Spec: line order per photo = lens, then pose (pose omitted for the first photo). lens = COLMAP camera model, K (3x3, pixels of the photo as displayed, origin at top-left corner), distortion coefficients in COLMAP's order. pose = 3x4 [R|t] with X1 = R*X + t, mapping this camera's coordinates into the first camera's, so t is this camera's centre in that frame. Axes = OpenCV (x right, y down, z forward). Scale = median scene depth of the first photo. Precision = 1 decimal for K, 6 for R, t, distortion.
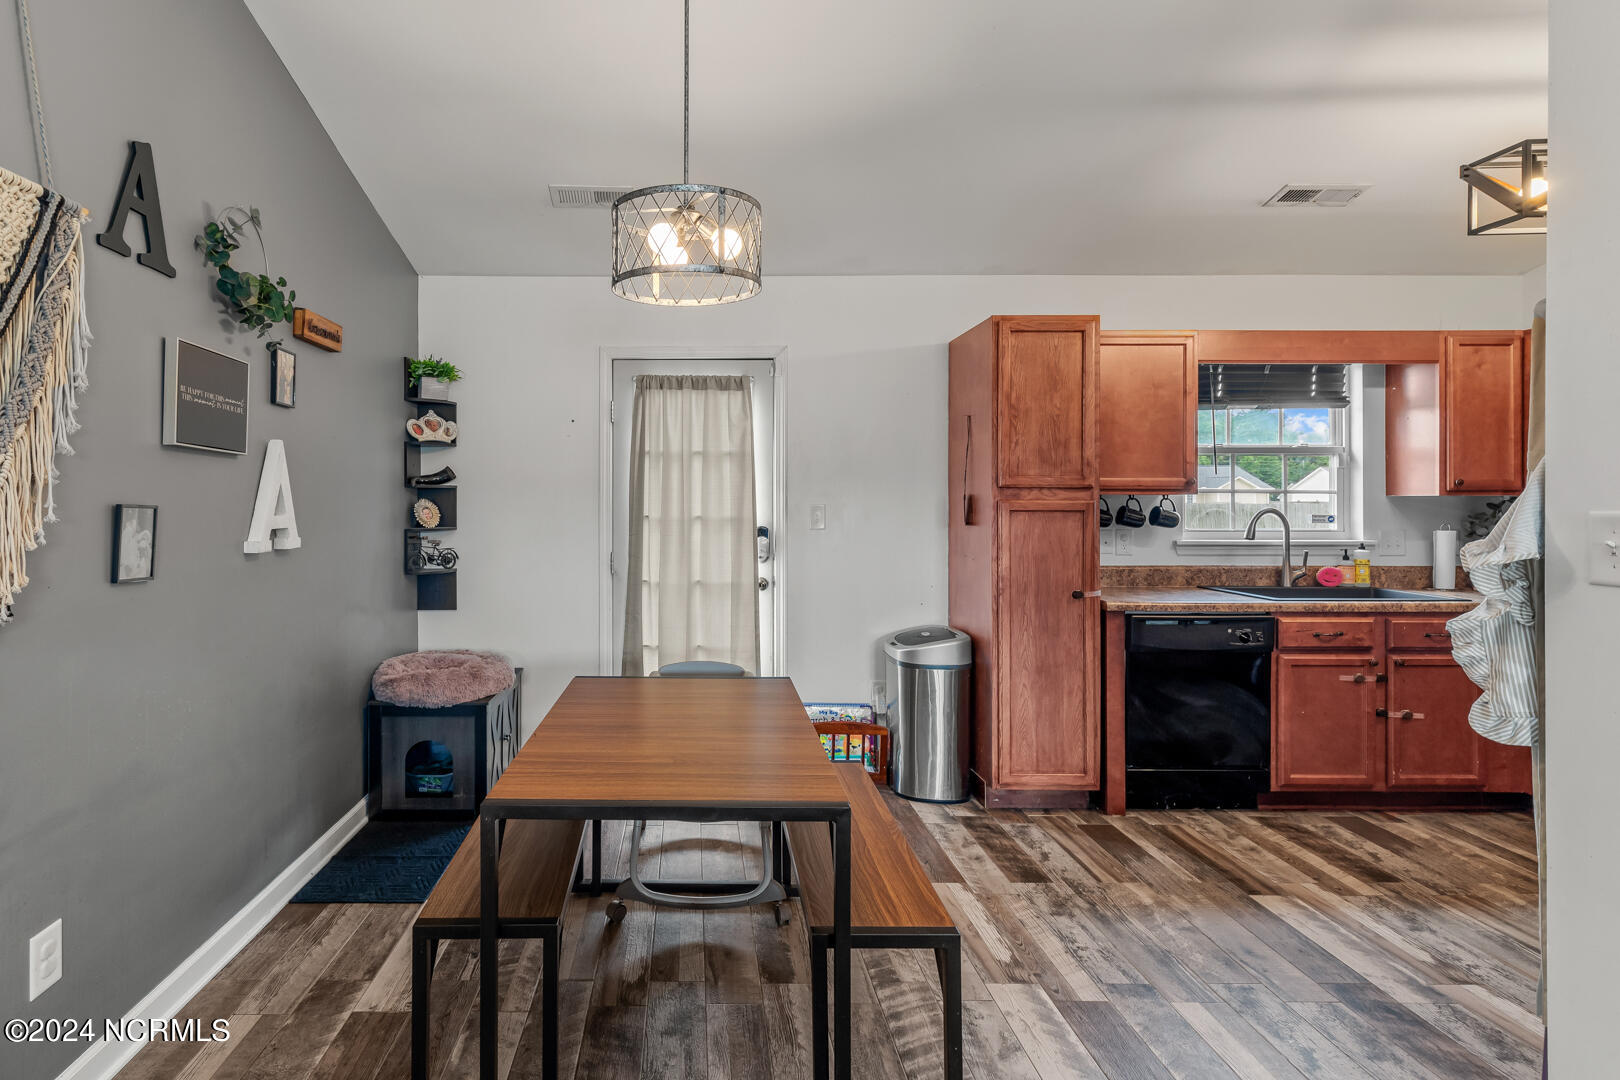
lens RADIAL K [[828.3, 0, 690.0], [0, 828.3, 499.7], [0, 0, 1]] dist [0.019421, -0.003590]
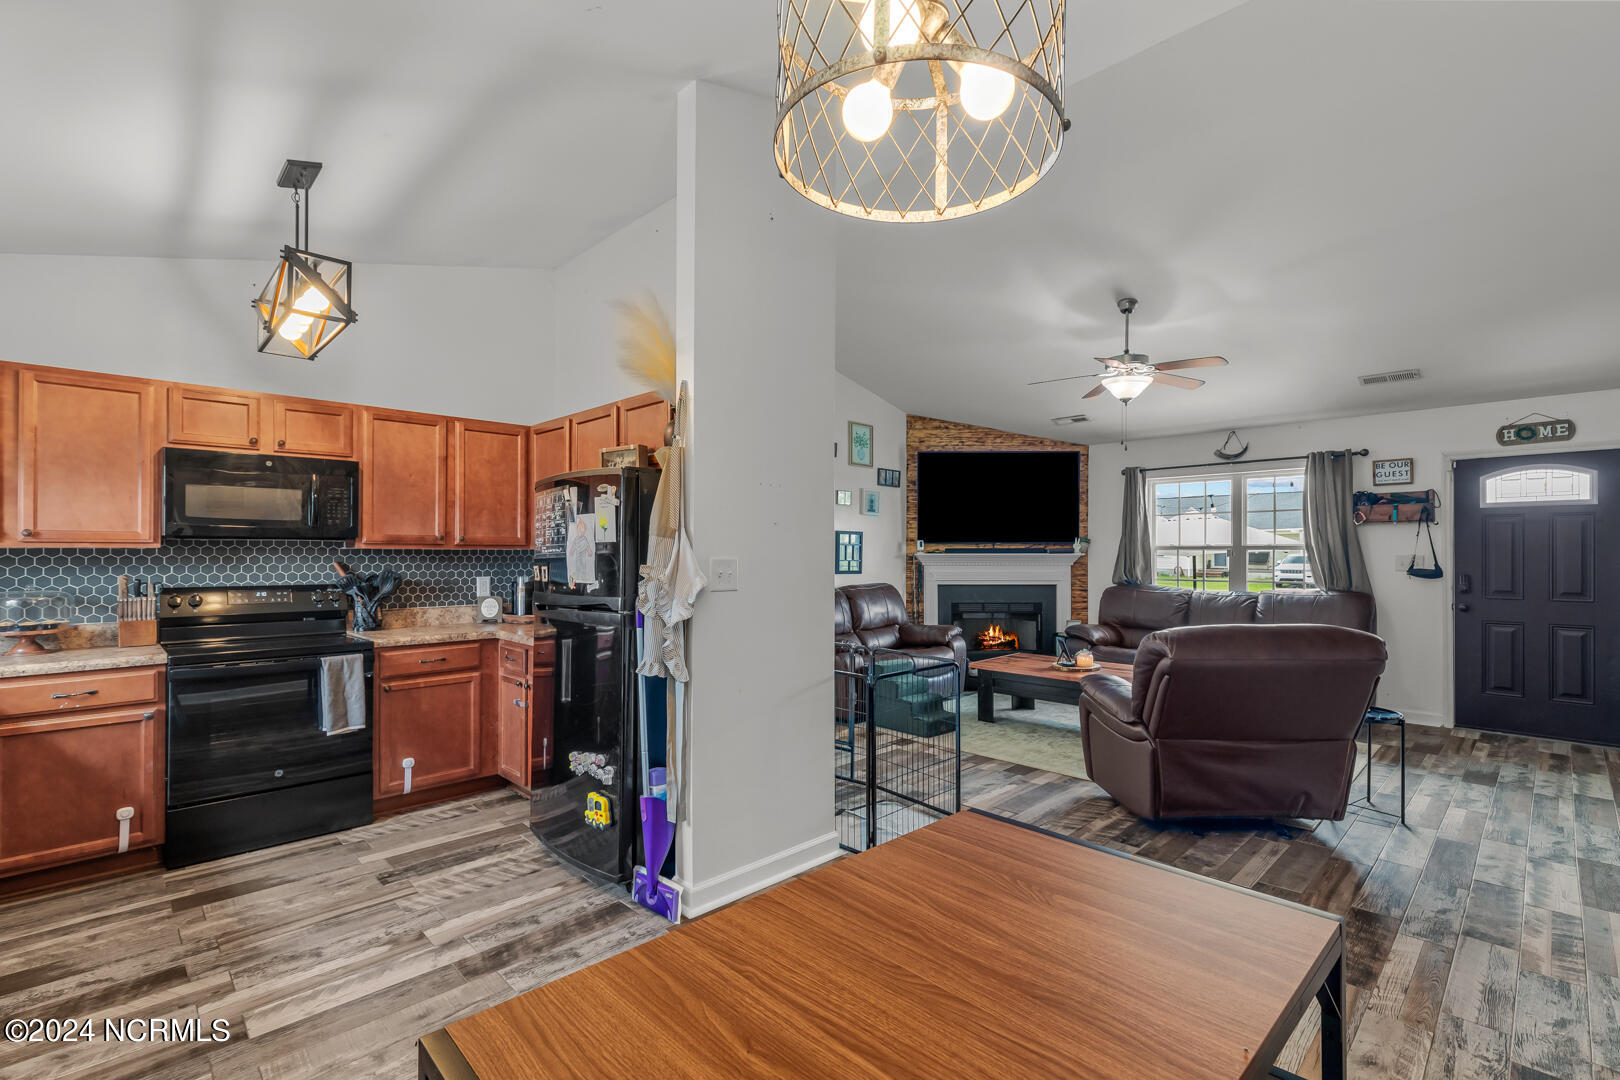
lens RADIAL K [[739.1, 0, 824.7], [0, 739.1, 549.2], [0, 0, 1]] dist [0.010297, -0.002695]
pose [[-0.714972, 0.002469, 0.699149, -0.190415], [-0.001242, 0.999988, -0.004802, 0.000065], [-0.699152, -0.004301, -0.714960, 0.905238]]
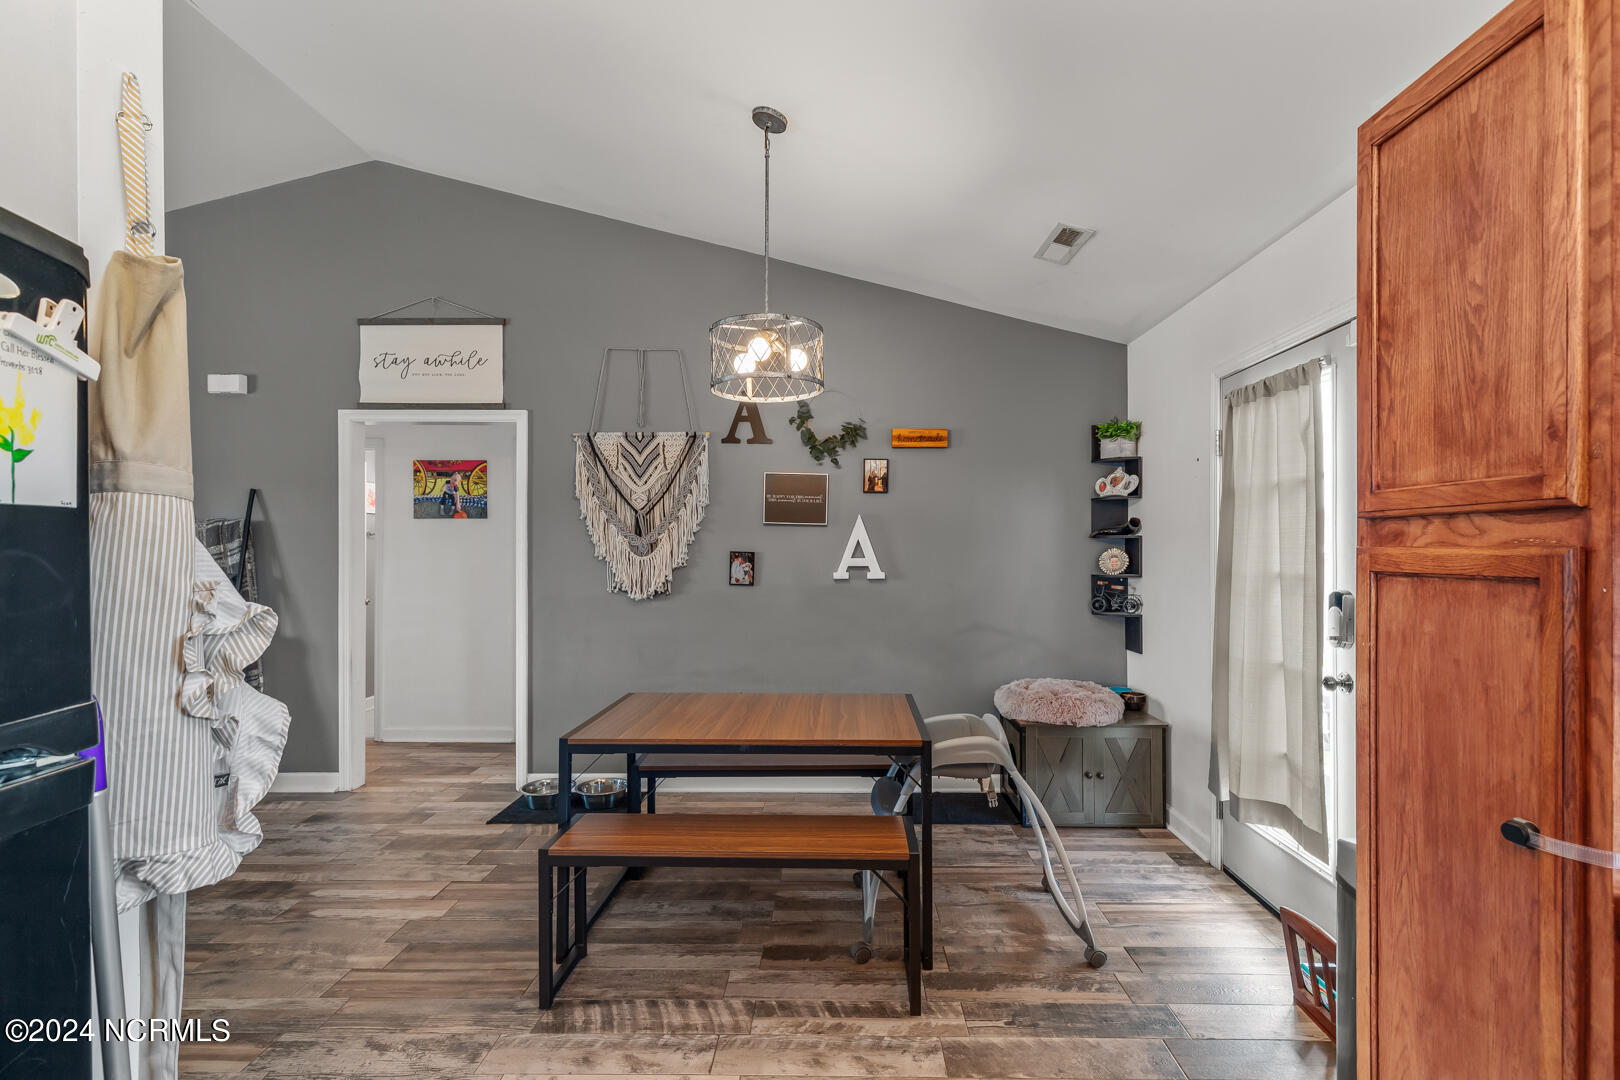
lens RADIAL K [[739.1, 0, 836.4], [0, 739.1, 547.1], [0, 0, 1]] dist [0.010297, -0.002695]
pose [[-0.008491, -0.005048, -0.999951, 0.761552], [0.000073, 0.999987, -0.005049, 0.002154], [0.999964, -0.000116, -0.008490, 0.727447]]
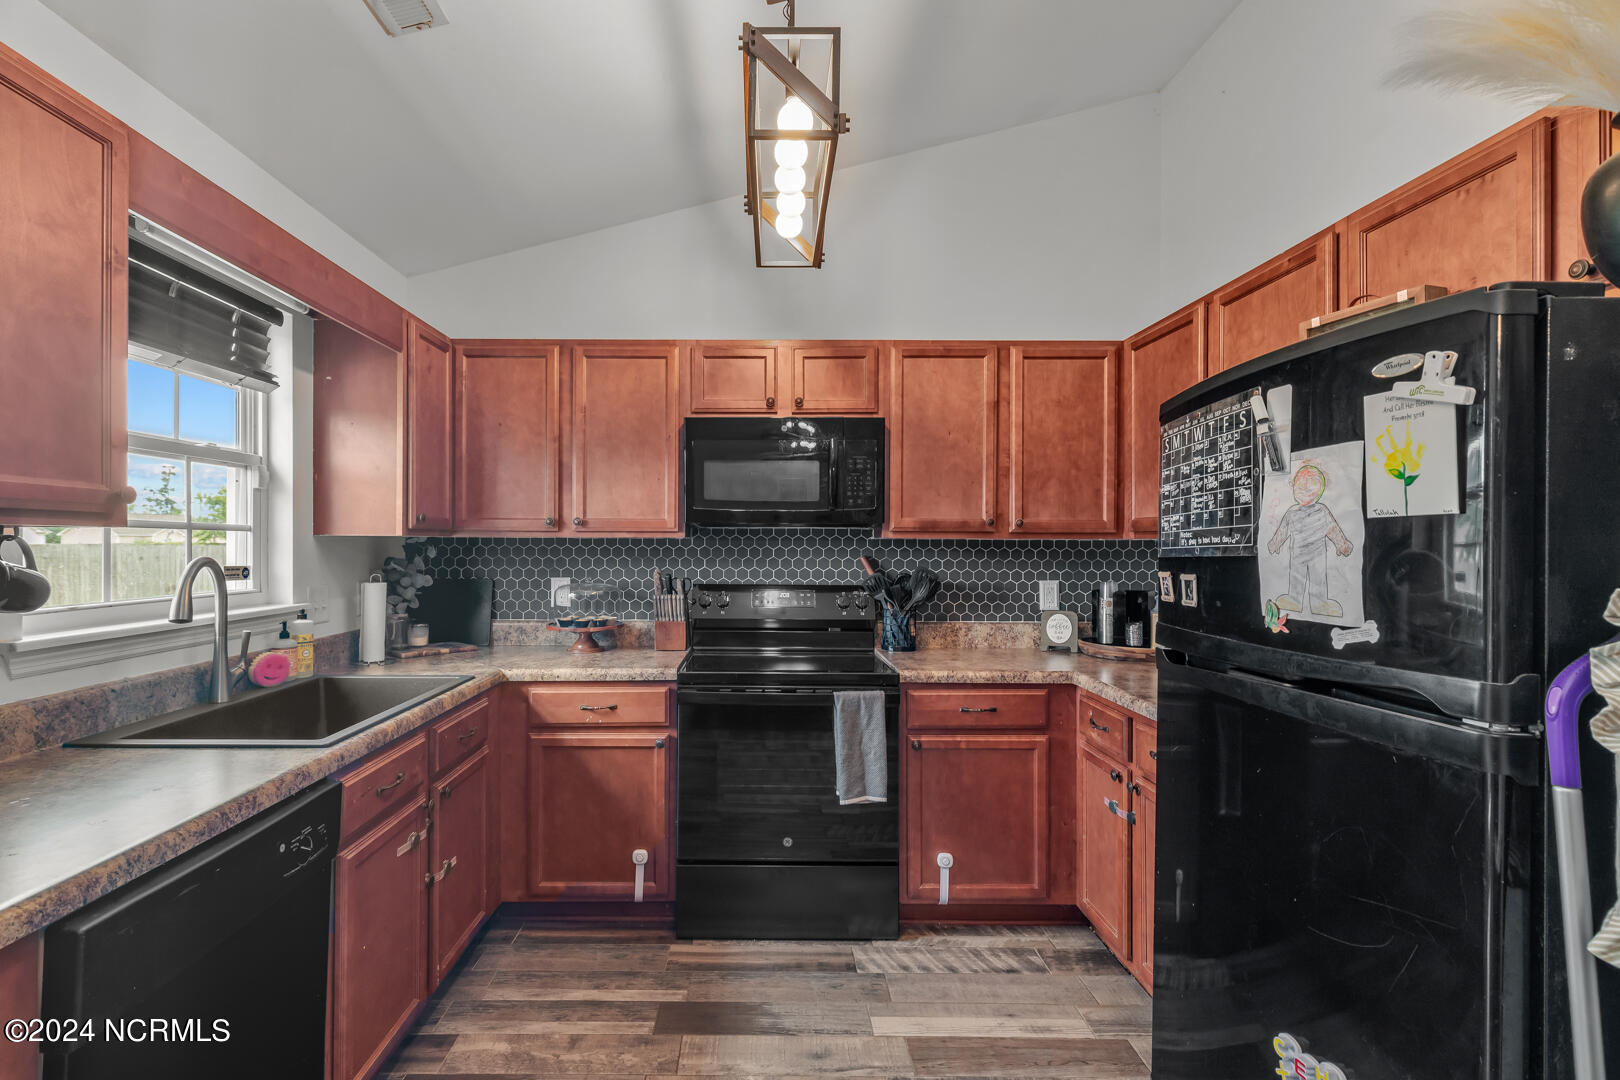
lens RADIAL K [[739.1, 0, 748.5], [0, 739.1, 540.3], [0, 0, 1]] dist [0.010297, -0.002695]
pose [[-0.002023, 0.005050, 0.999985, 0.266128], [-0.004150, 0.999979, -0.005058, 0.001131], [-0.999989, -0.004160, -0.002002, 0.753768]]
